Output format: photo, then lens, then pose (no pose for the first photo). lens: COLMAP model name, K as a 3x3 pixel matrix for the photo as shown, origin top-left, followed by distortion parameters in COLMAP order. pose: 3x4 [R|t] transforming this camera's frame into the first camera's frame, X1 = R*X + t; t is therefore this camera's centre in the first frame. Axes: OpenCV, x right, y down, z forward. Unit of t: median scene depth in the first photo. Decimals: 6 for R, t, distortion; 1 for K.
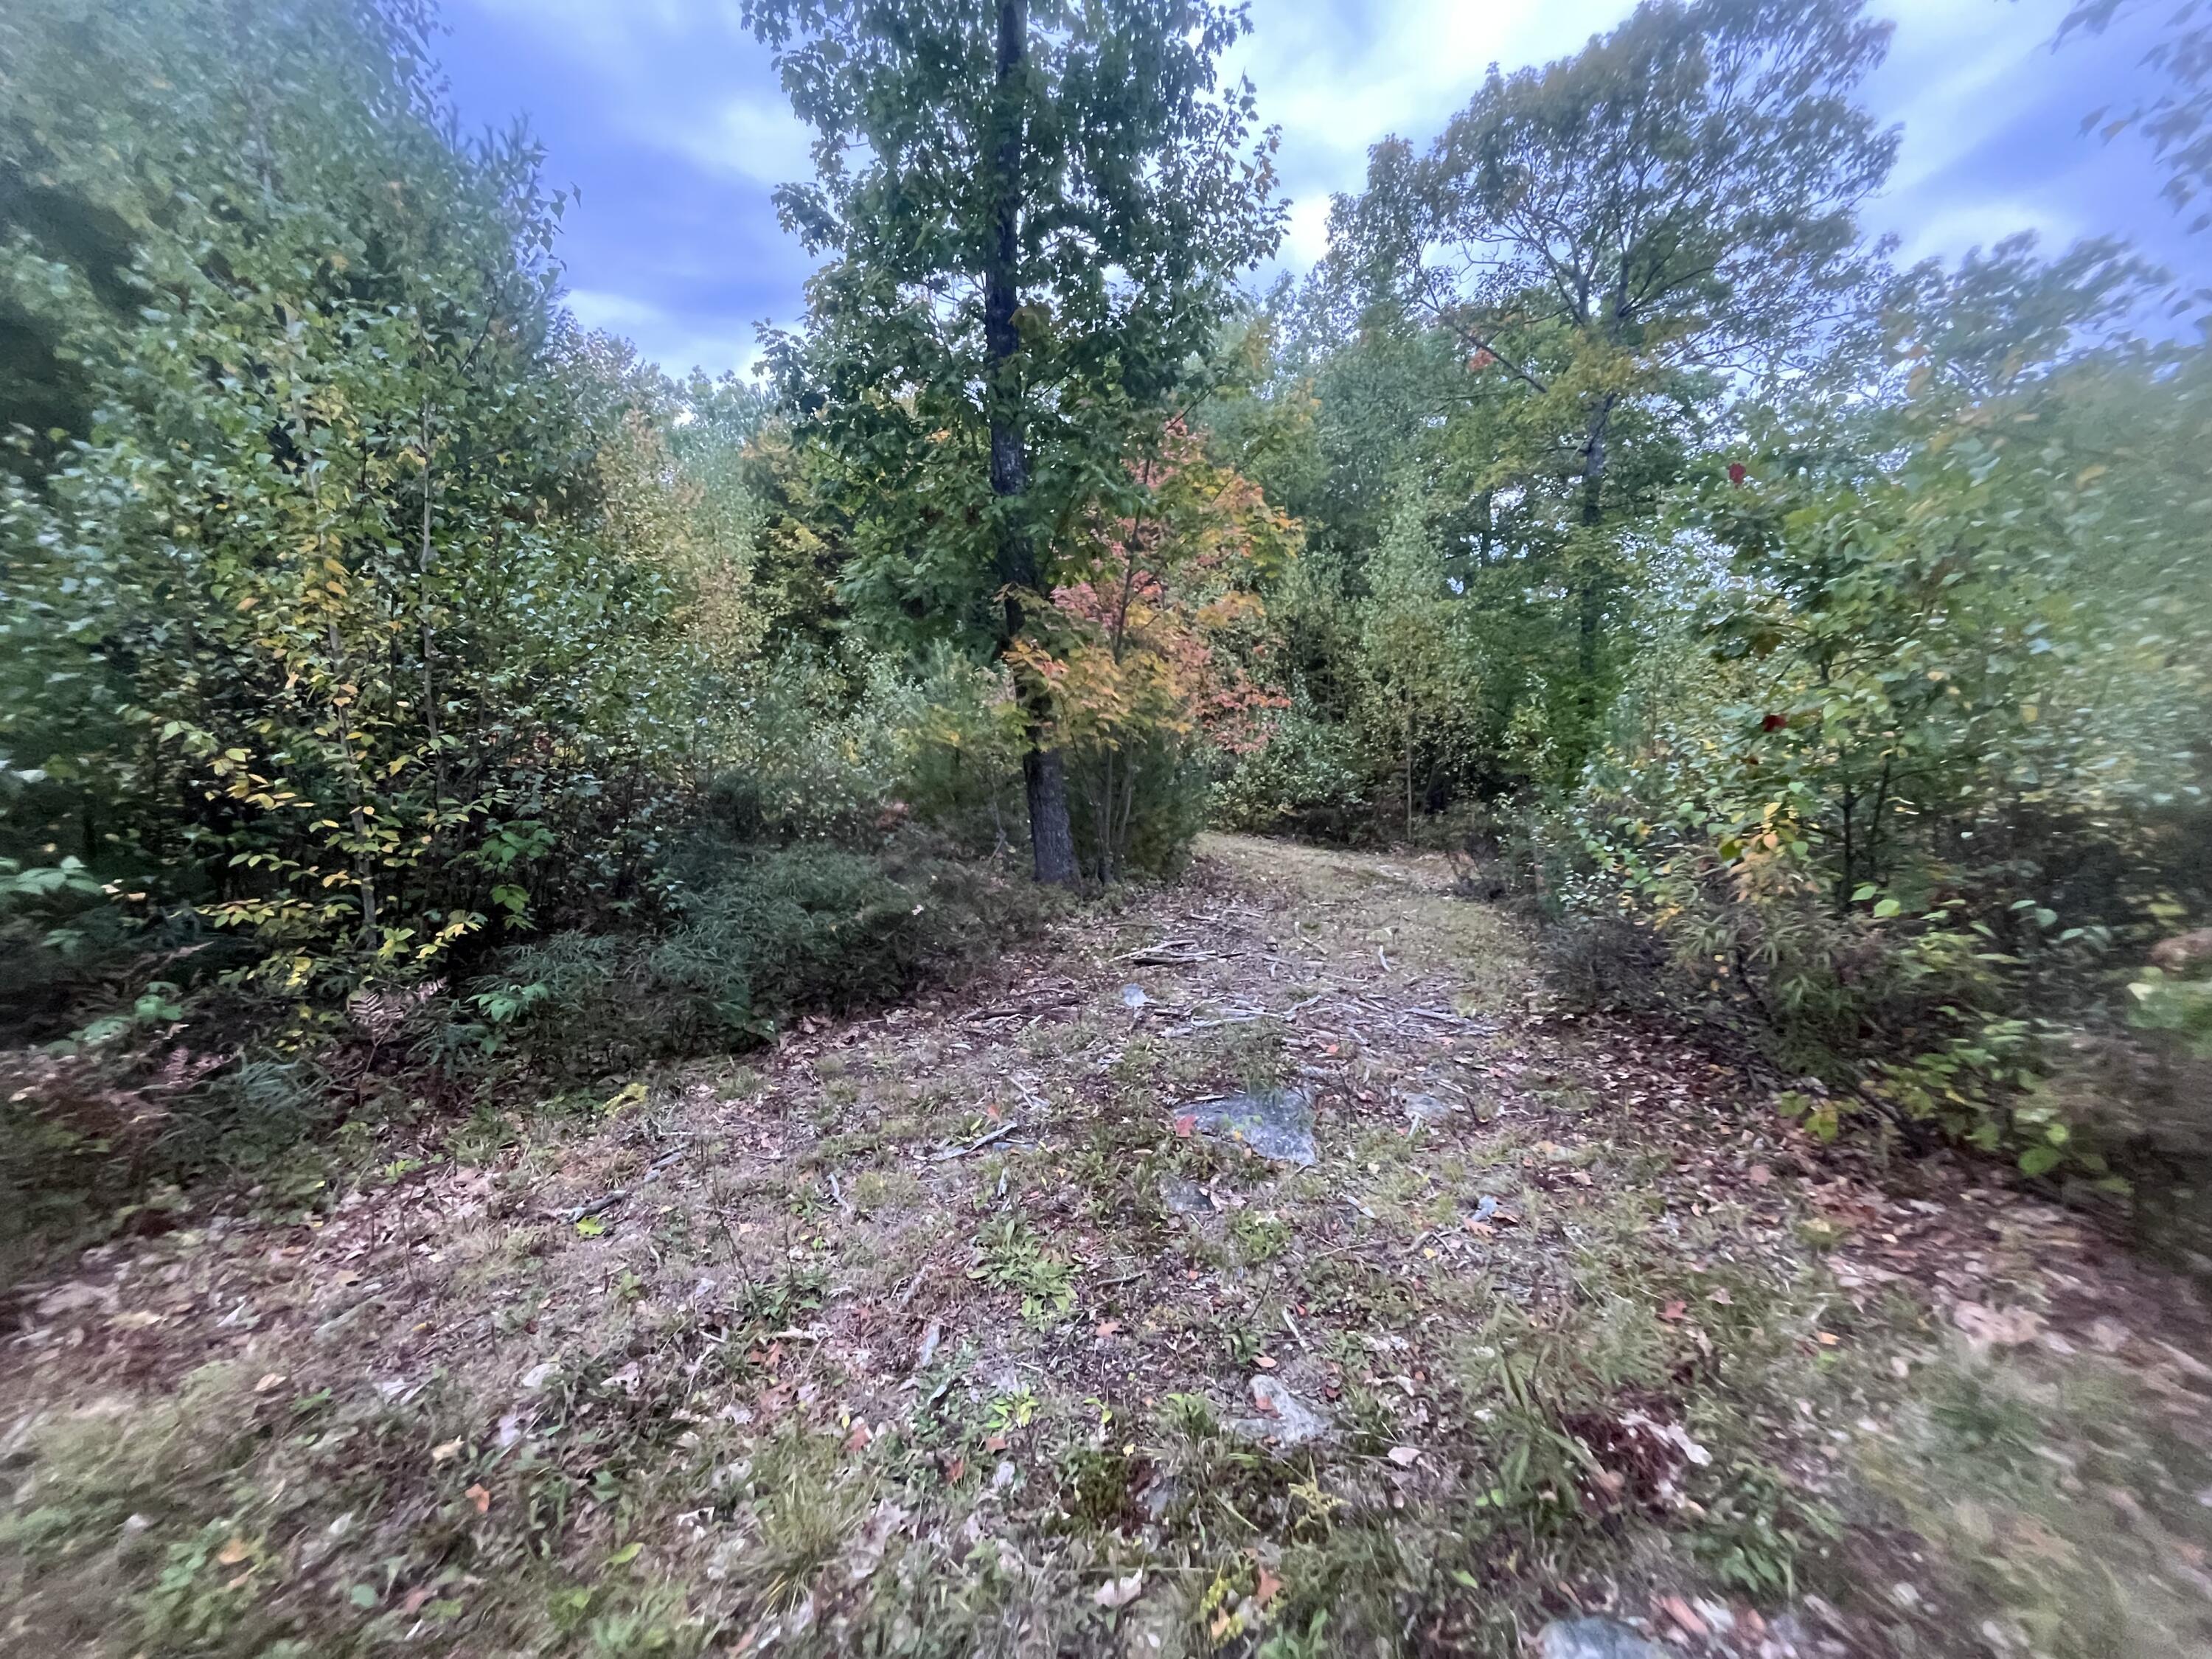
lens RADIAL K [[889.9, 0, 1102.4], [0, 889.9, 819.9], [0, 0, 1]] dist [-0.000350, -0.000644]
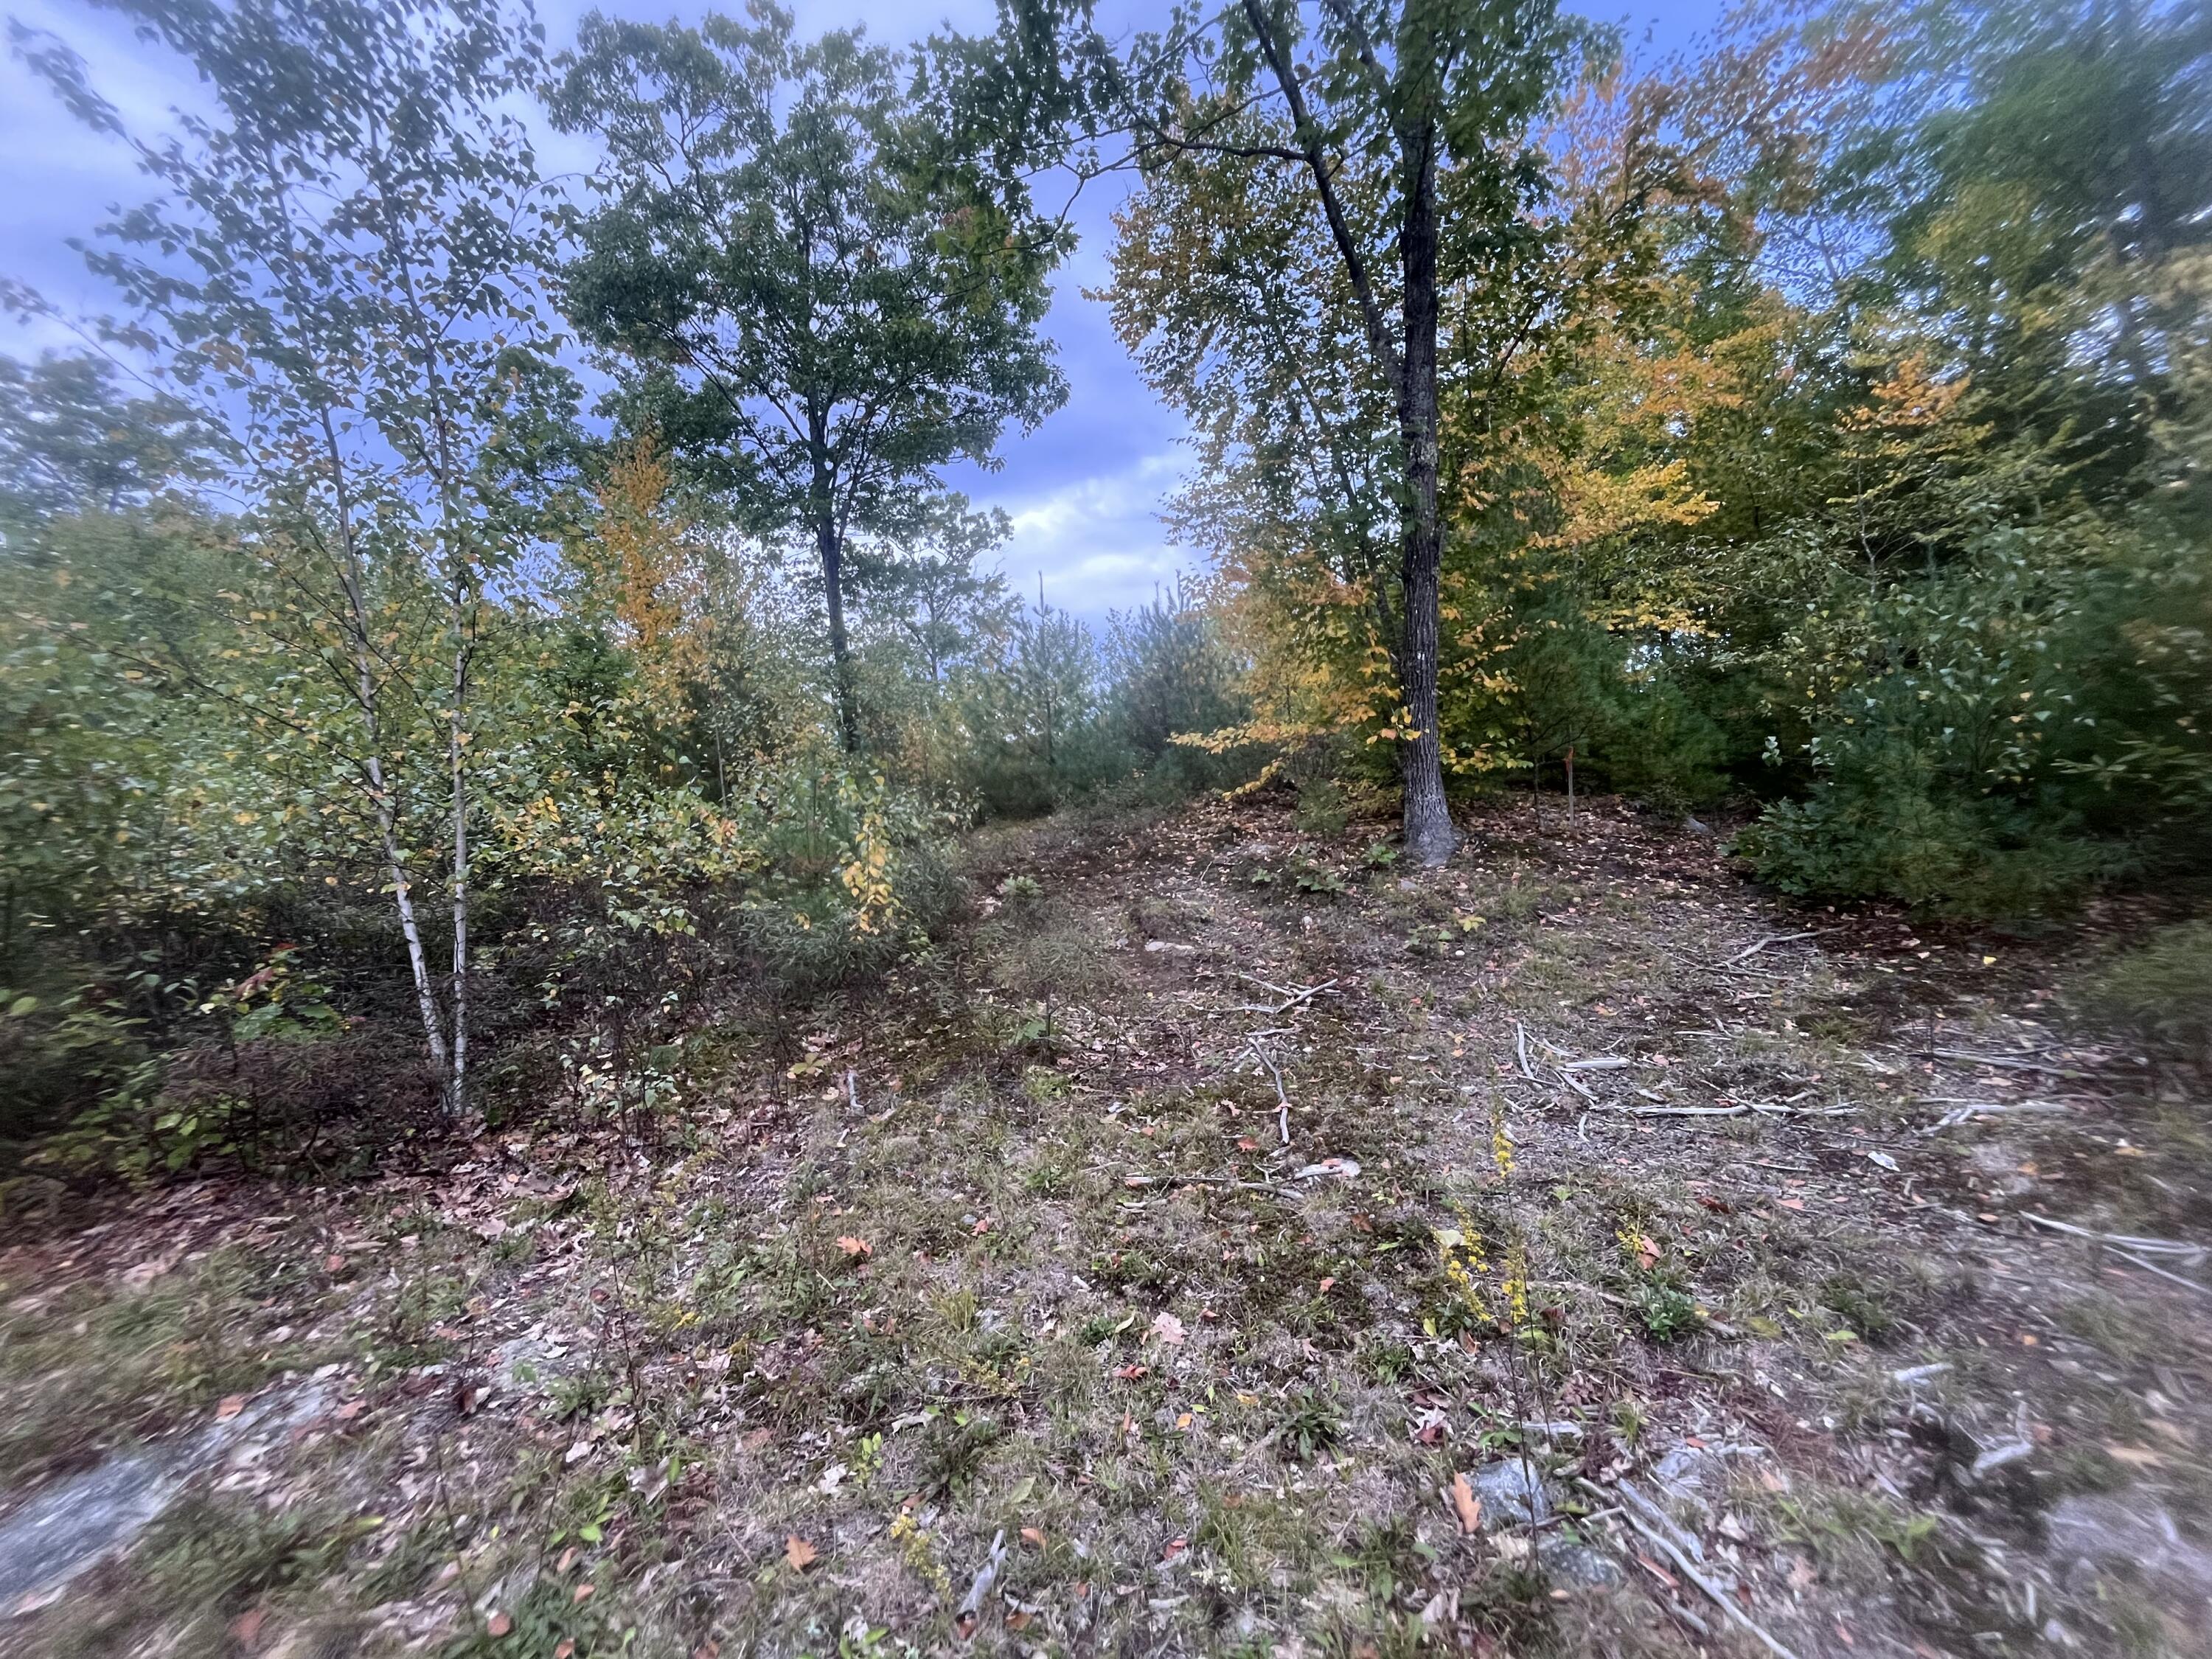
lens RADIAL K [[889.9, 0, 1105.4], [0, 889.9, 828.1], [0, 0, 1]] dist [-0.000350, -0.000644]
pose [[-0.032022, -0.021647, 0.999253, -0.231375], [0.134667, 0.990556, 0.025774, 0.022885], [-0.990373, 0.135392, -0.028805, -0.291286]]
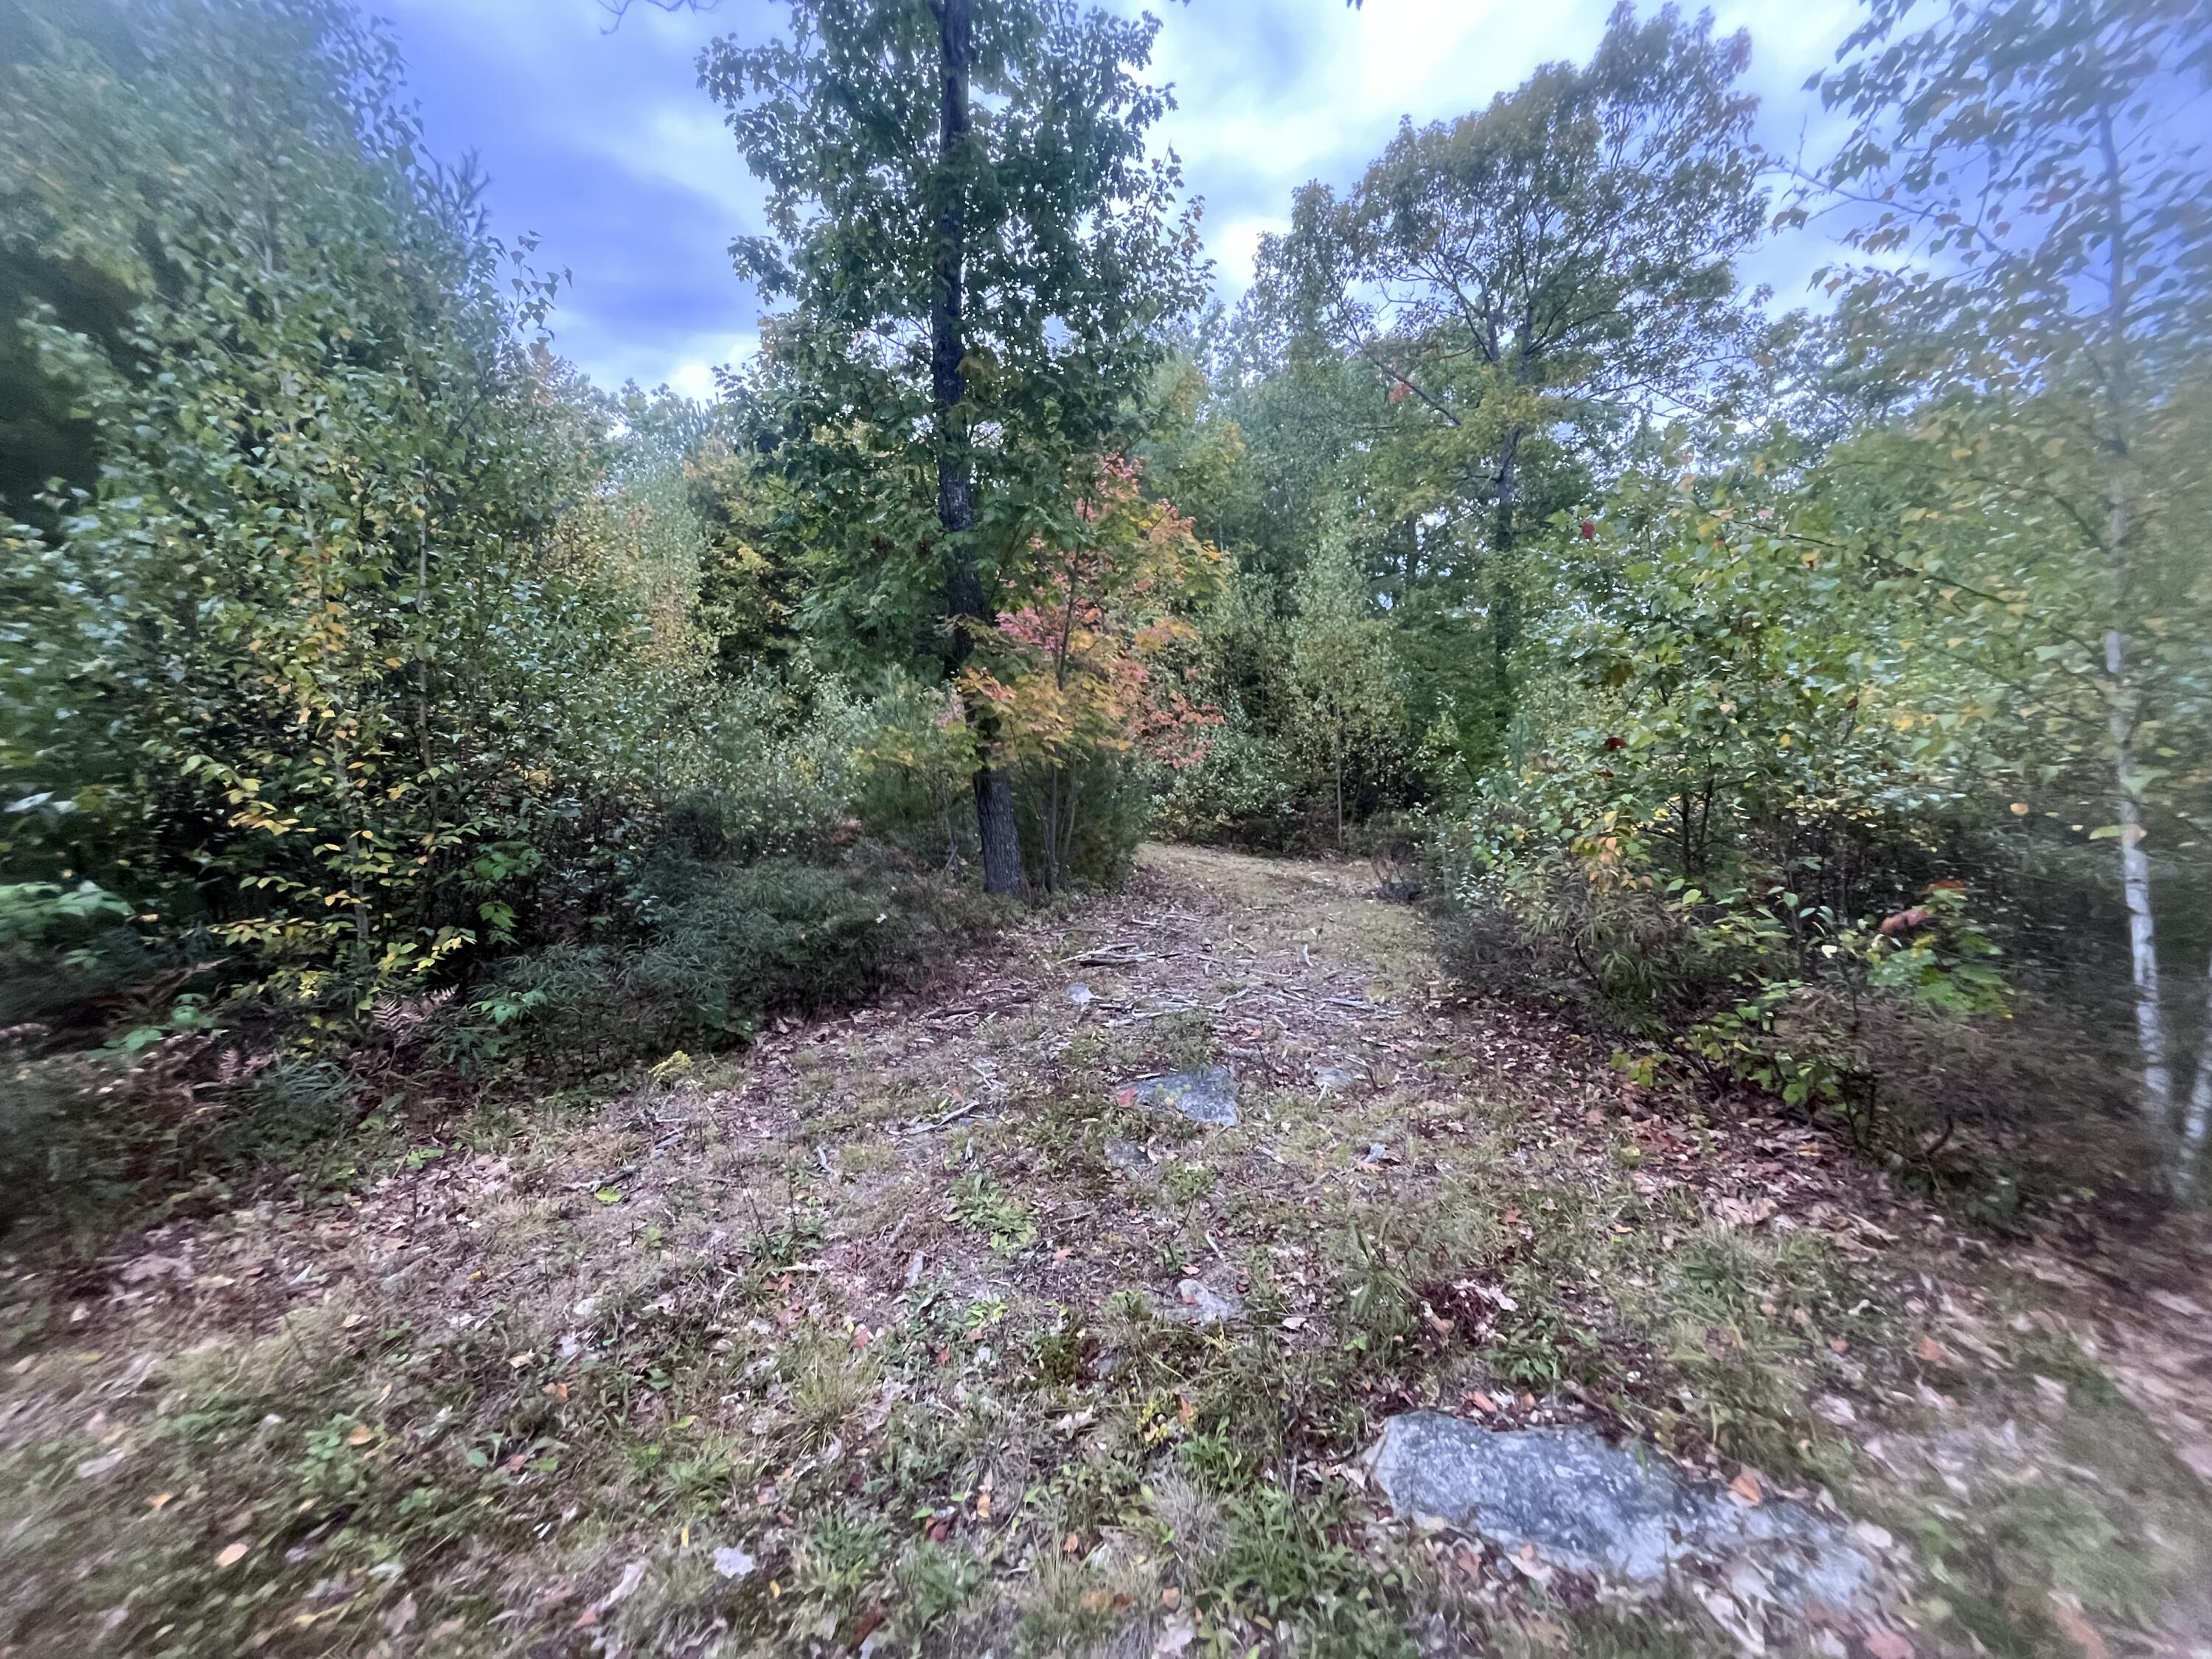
lens RADIAL K [[889.9, 0, 1100.5], [0, 889.9, 820.5], [0, 0, 1]] dist [-0.000350, -0.000644]
pose [[0.998062, -0.013134, 0.060822, -0.005139], [0.013896, 0.999830, -0.012120, -0.001769], [-0.060652, 0.012941, 0.998075, -0.134247]]
